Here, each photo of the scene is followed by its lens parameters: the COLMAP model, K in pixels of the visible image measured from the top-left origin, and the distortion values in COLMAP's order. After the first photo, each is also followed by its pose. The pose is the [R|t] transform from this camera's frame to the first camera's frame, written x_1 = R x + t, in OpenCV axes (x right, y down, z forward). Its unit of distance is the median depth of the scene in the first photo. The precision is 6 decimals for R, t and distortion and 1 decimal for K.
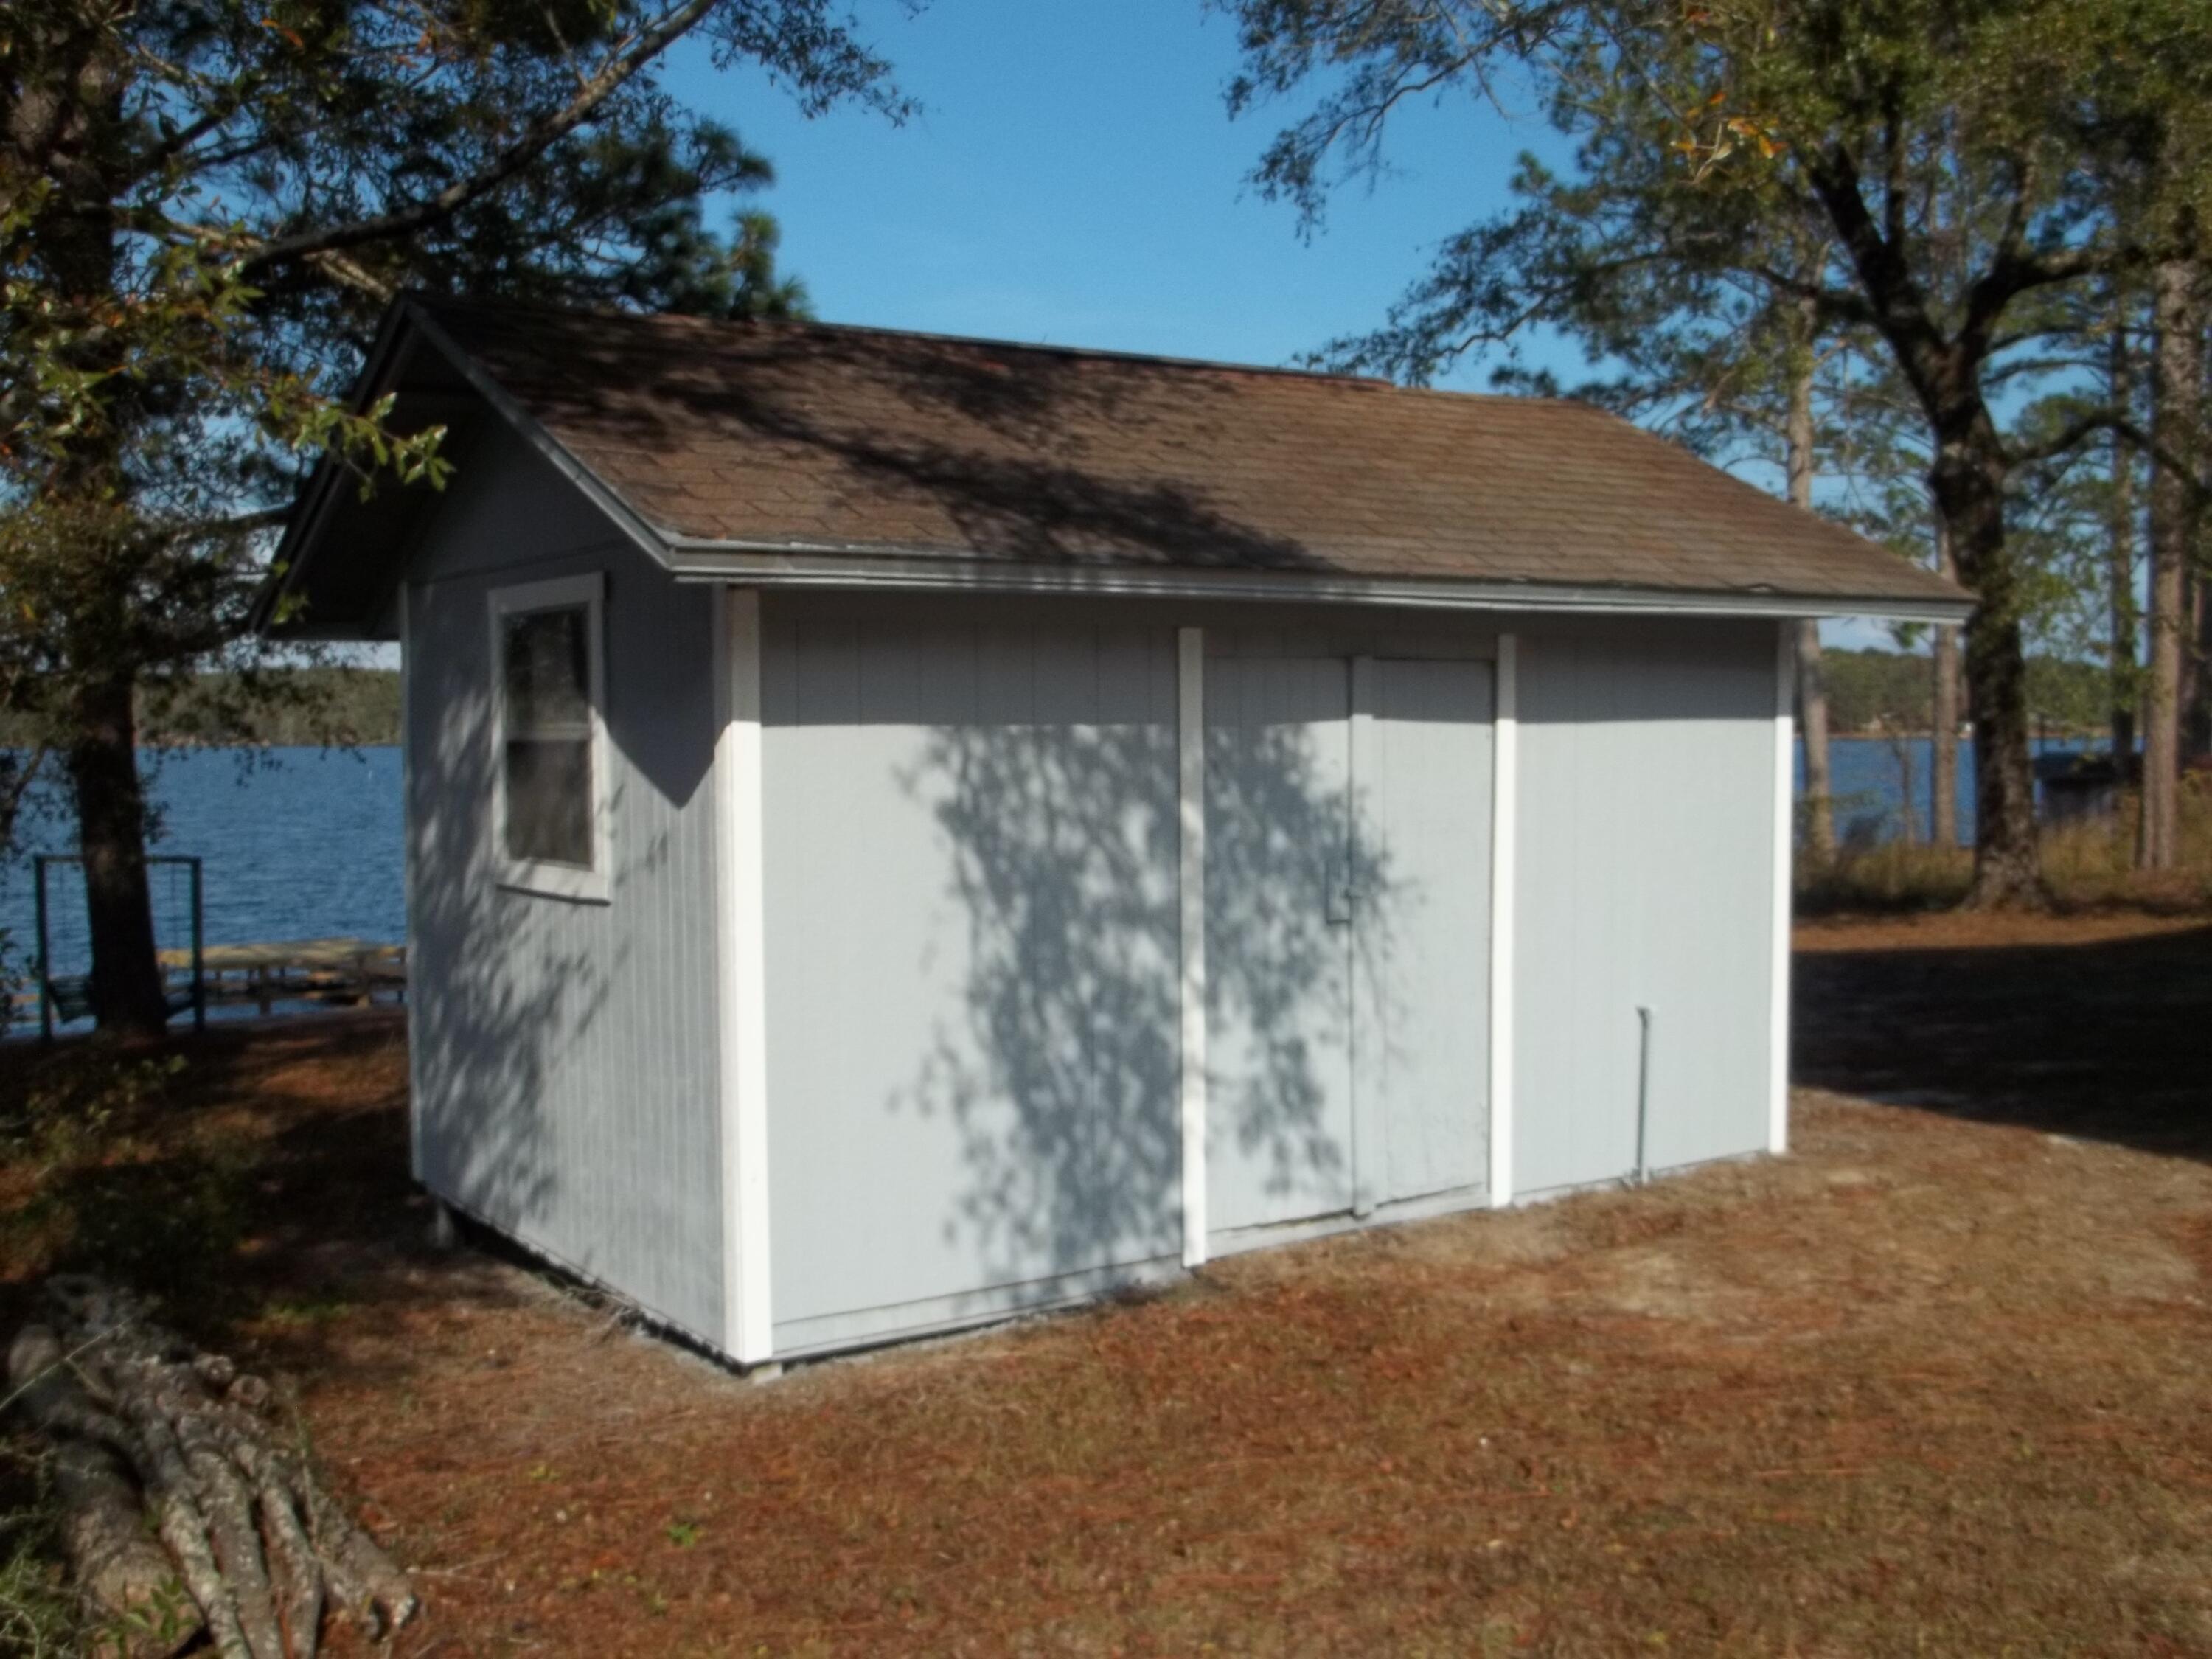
lens RADIAL K [[2168.8, 0, 1097.1], [0, 2168.8, 826.8], [0, 0, 1]] dist [-0.108732, 0.152406]
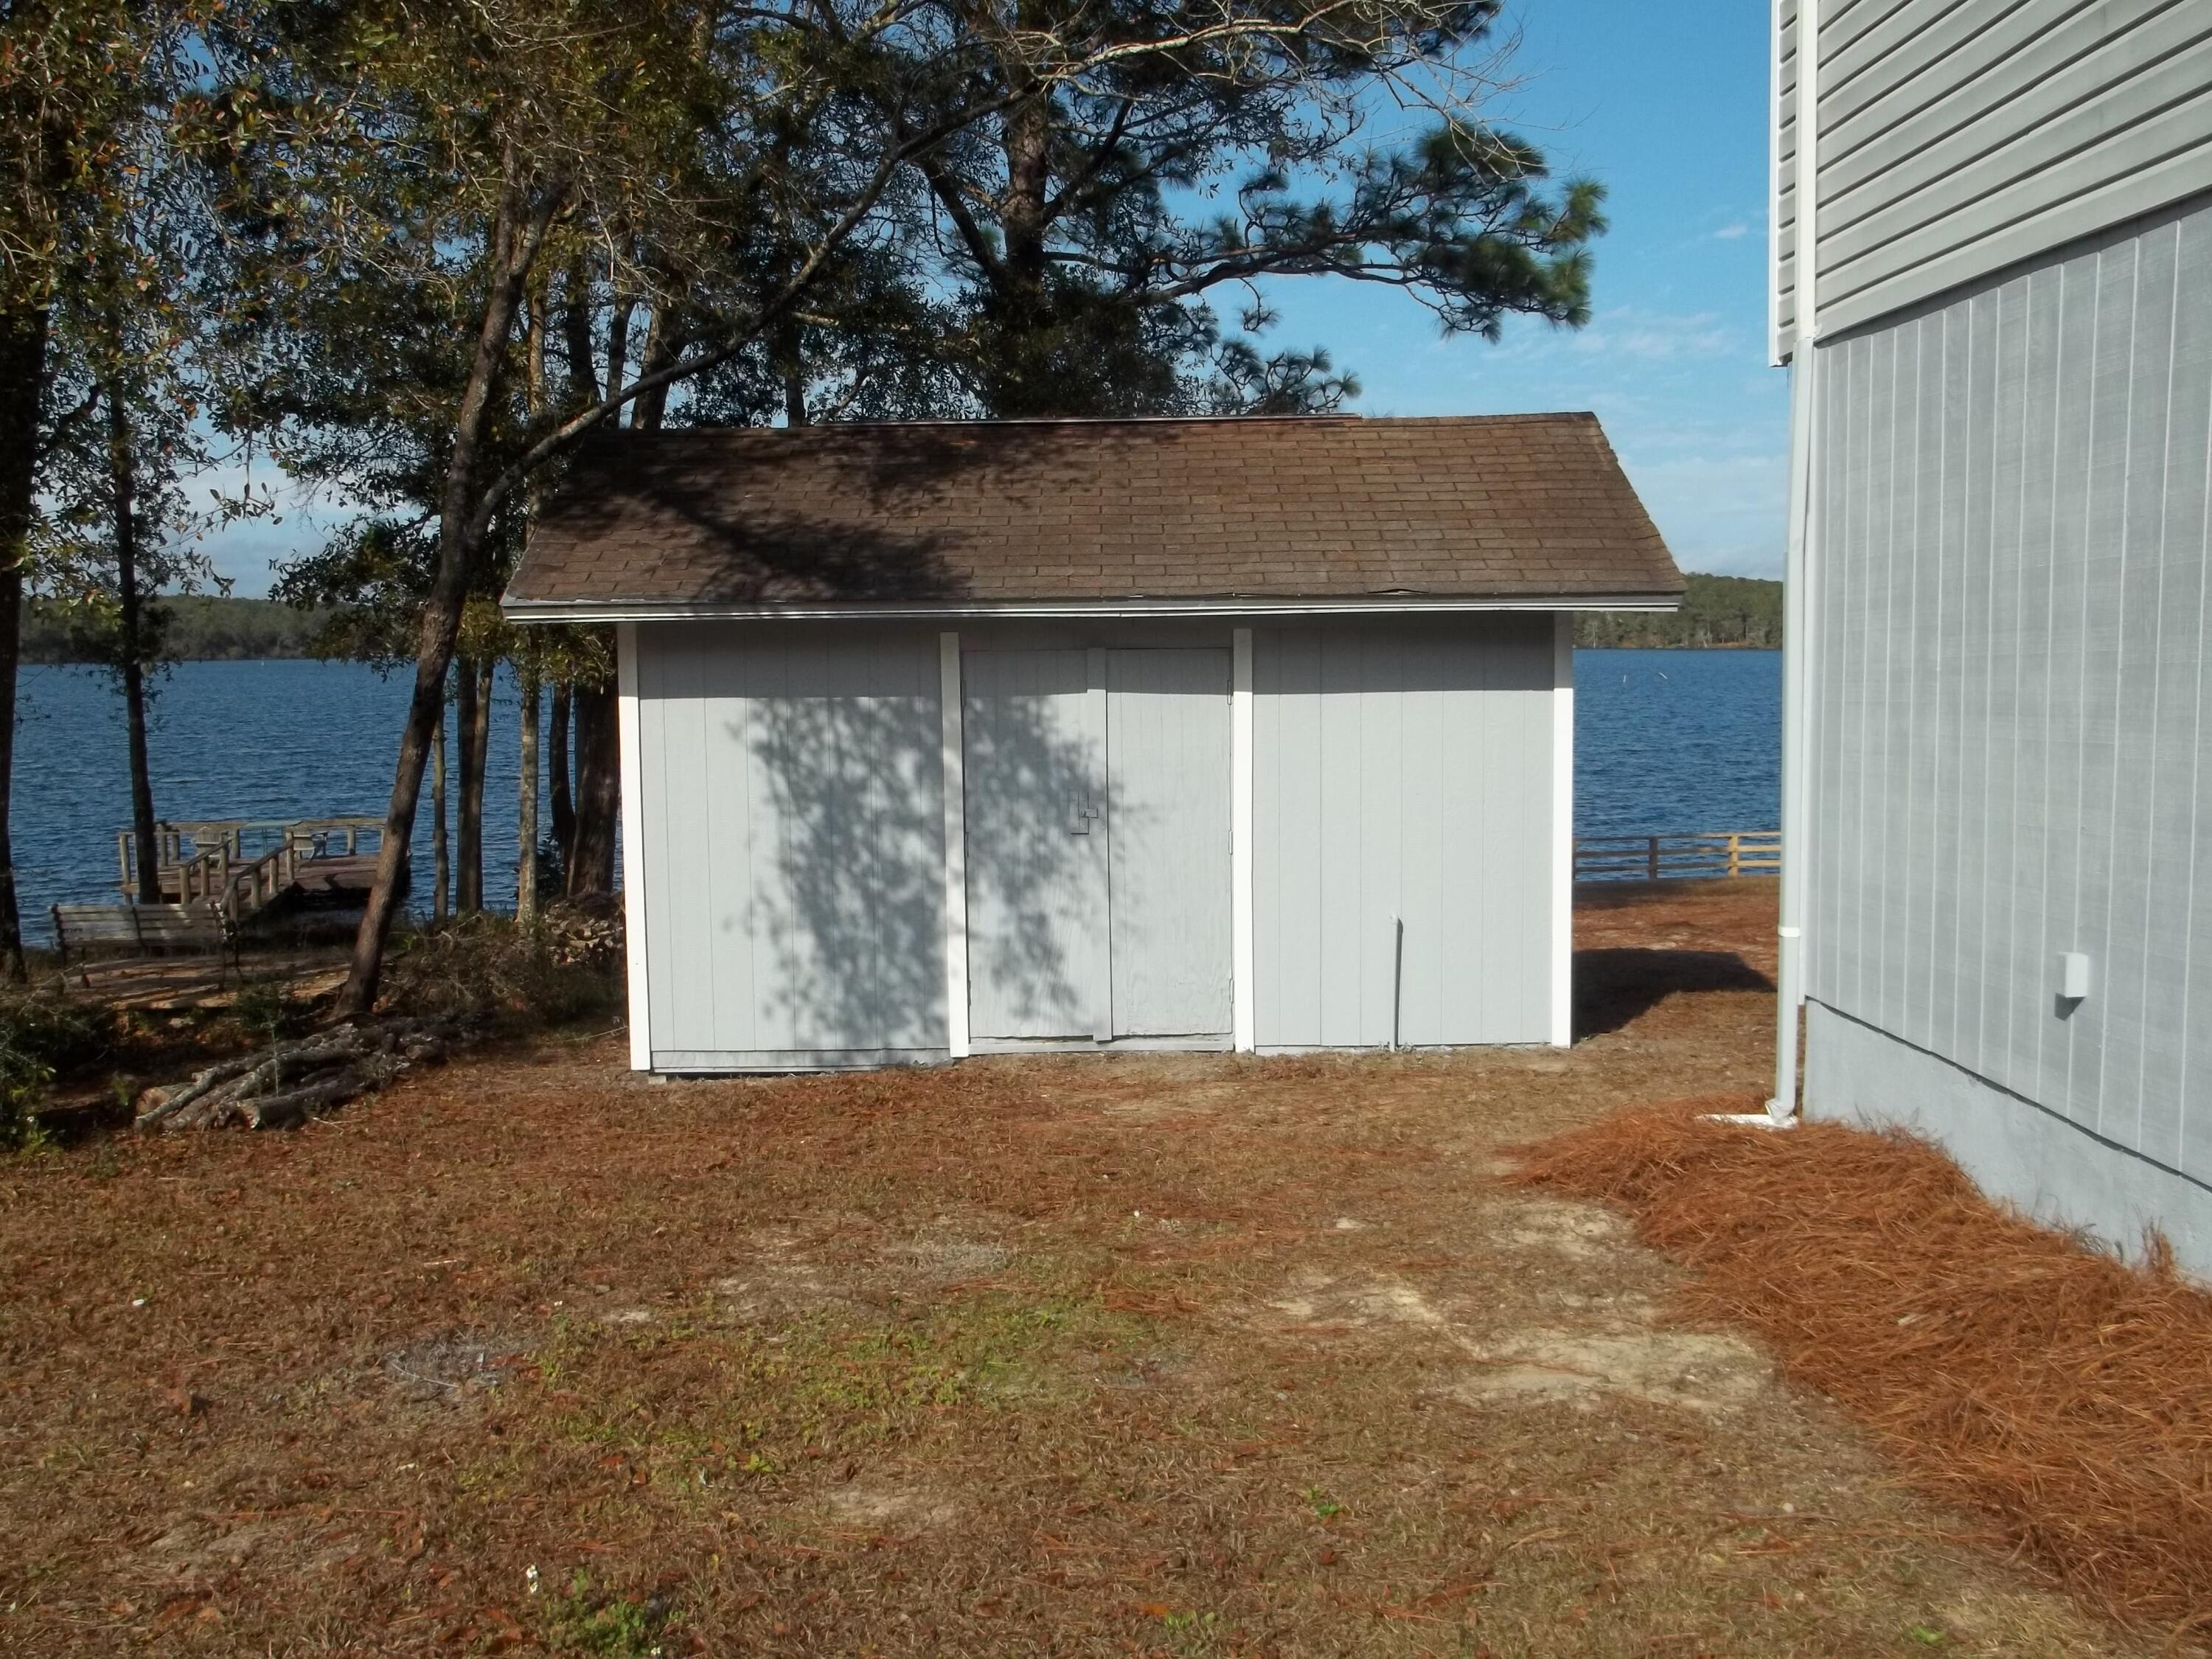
lens RADIAL K [[2168.8, 0, 1097.1], [0, 2168.8, 826.8], [0, 0, 1]] dist [-0.108732, 0.152406]
pose [[0.840875, 0.049633, -0.538949, 0.953950], [-0.023410, 0.998190, 0.055400, -0.043289], [0.540723, -0.033968, 0.840515, -0.210543]]
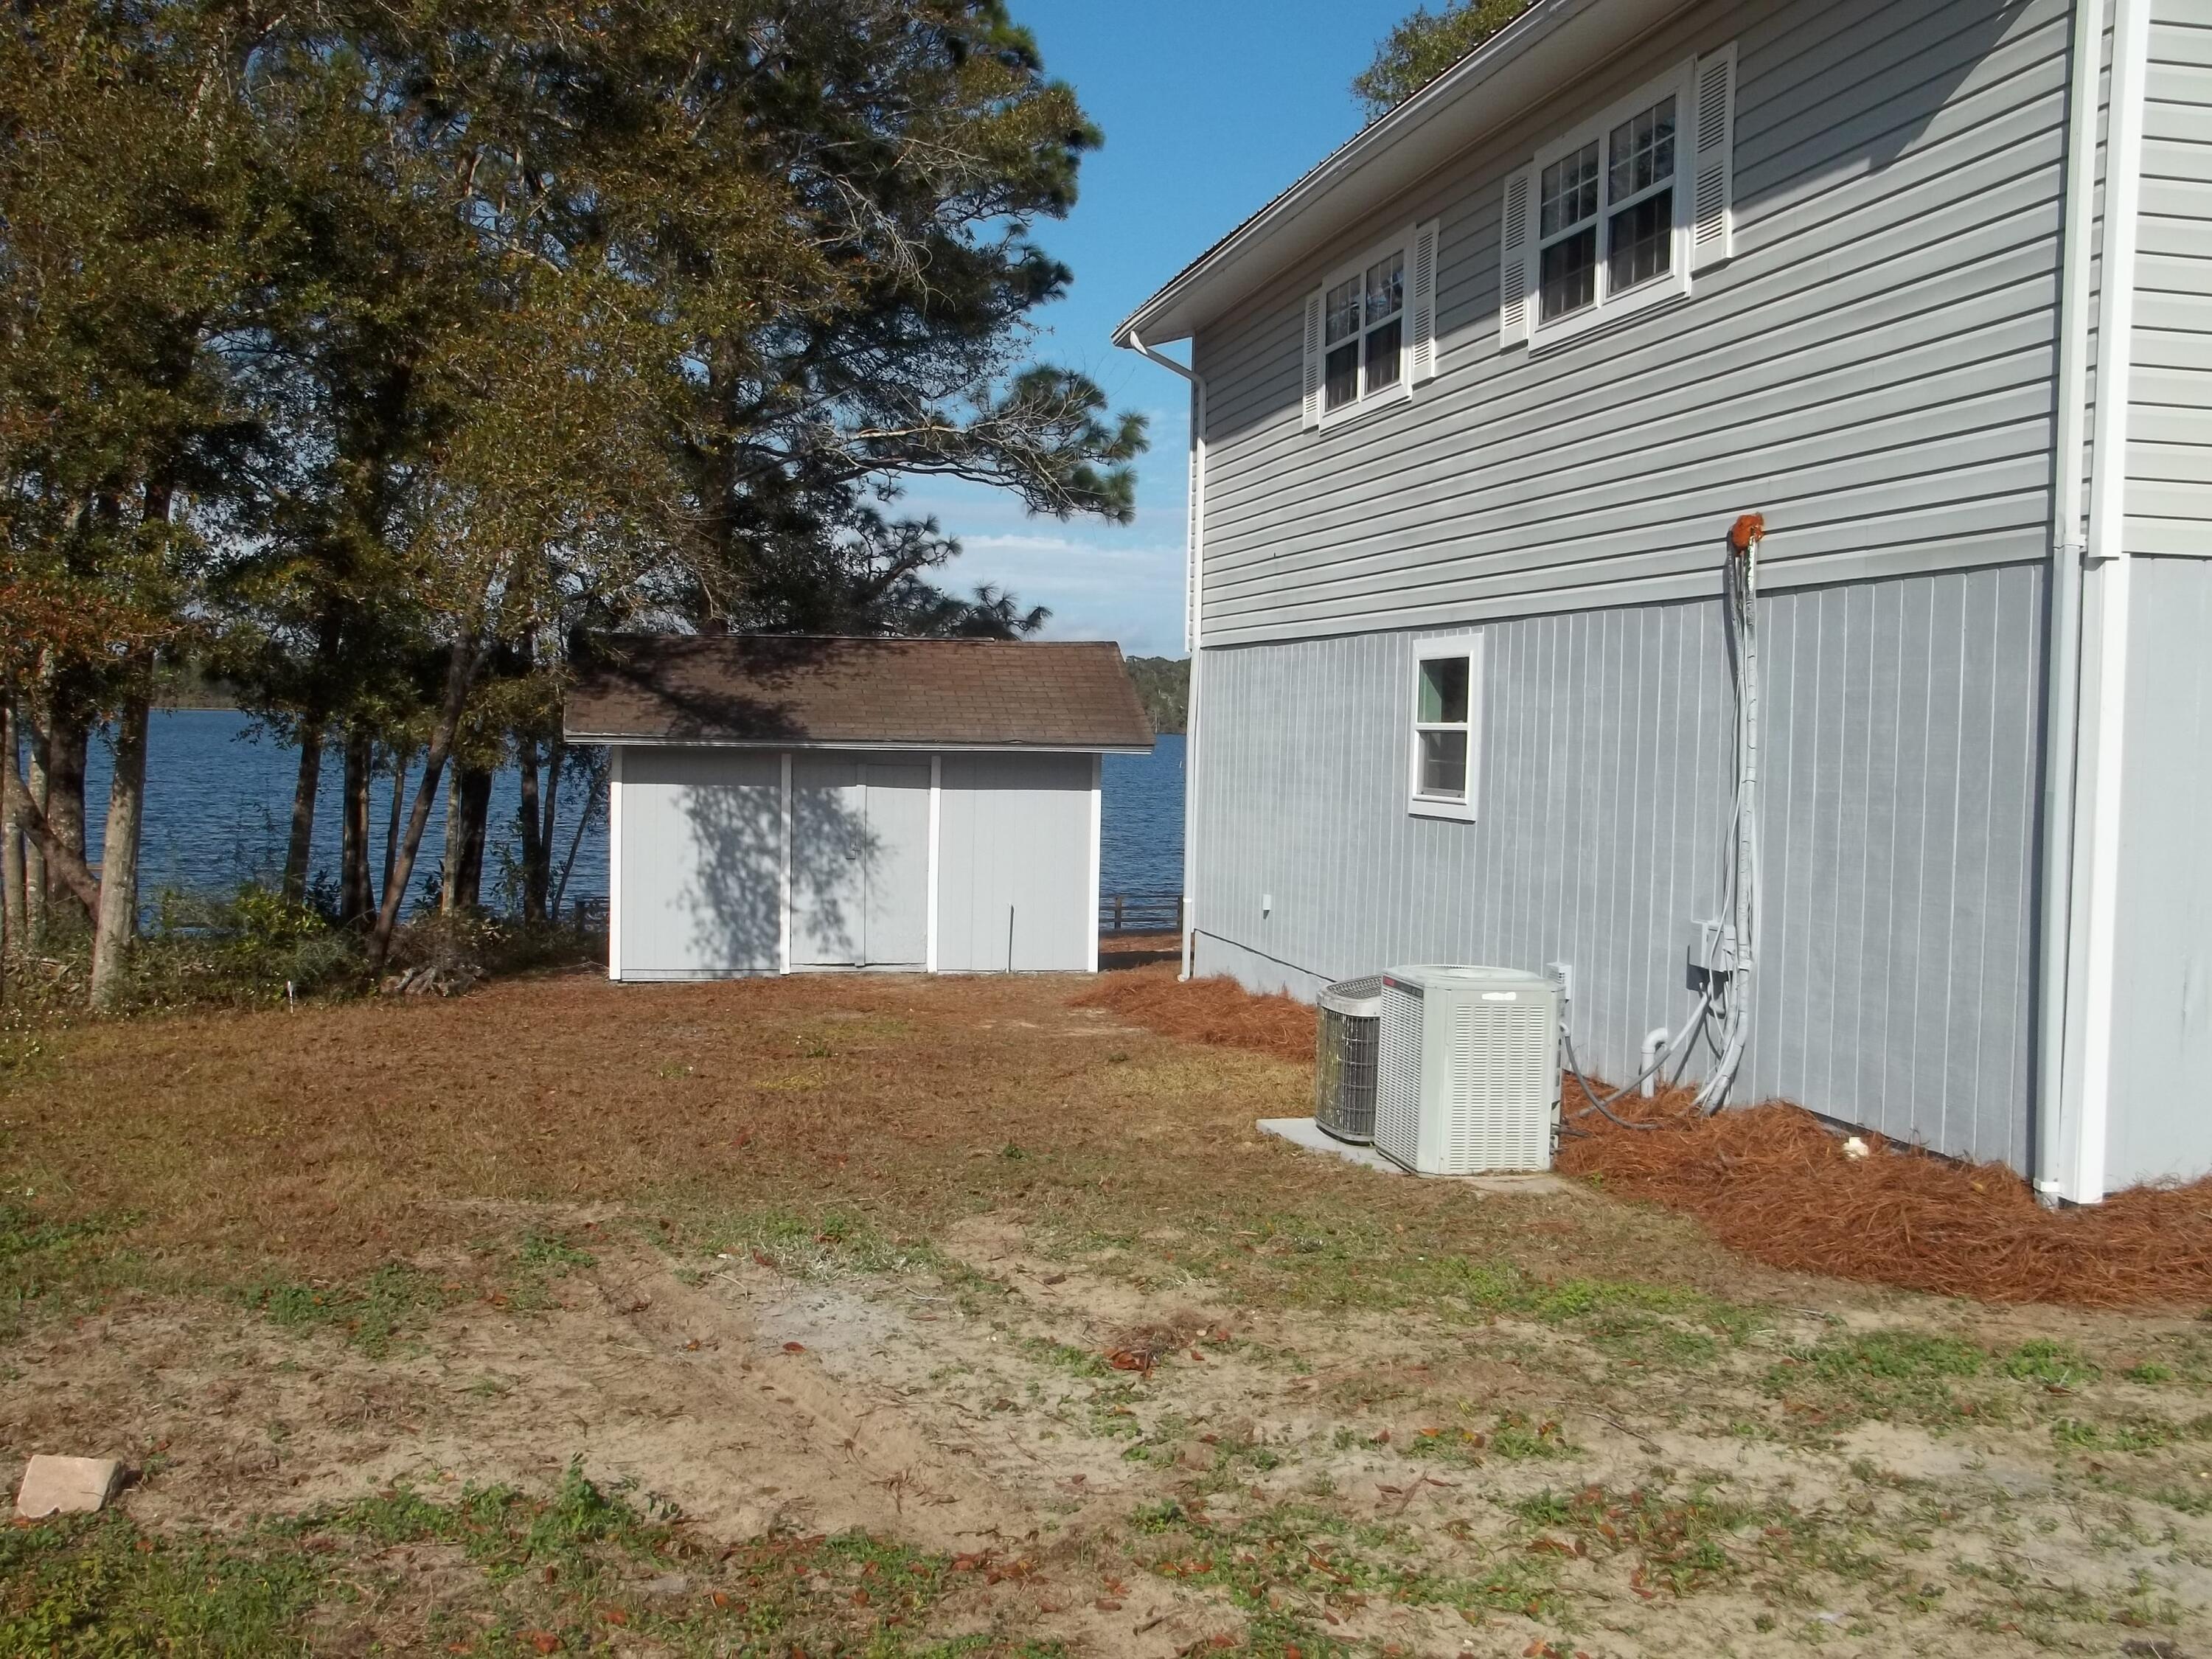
lens RADIAL K [[2169.6, 0, 1129.6], [0, 2169.6, 828.8], [0, 0, 1]] dist [-0.086289, 0.160448]
pose [[0.936128, 0.049225, -0.348197, 1.516483], [-0.048658, 0.998762, 0.010379, -0.043860], [0.348276, 0.007226, 0.937364, -1.601257]]
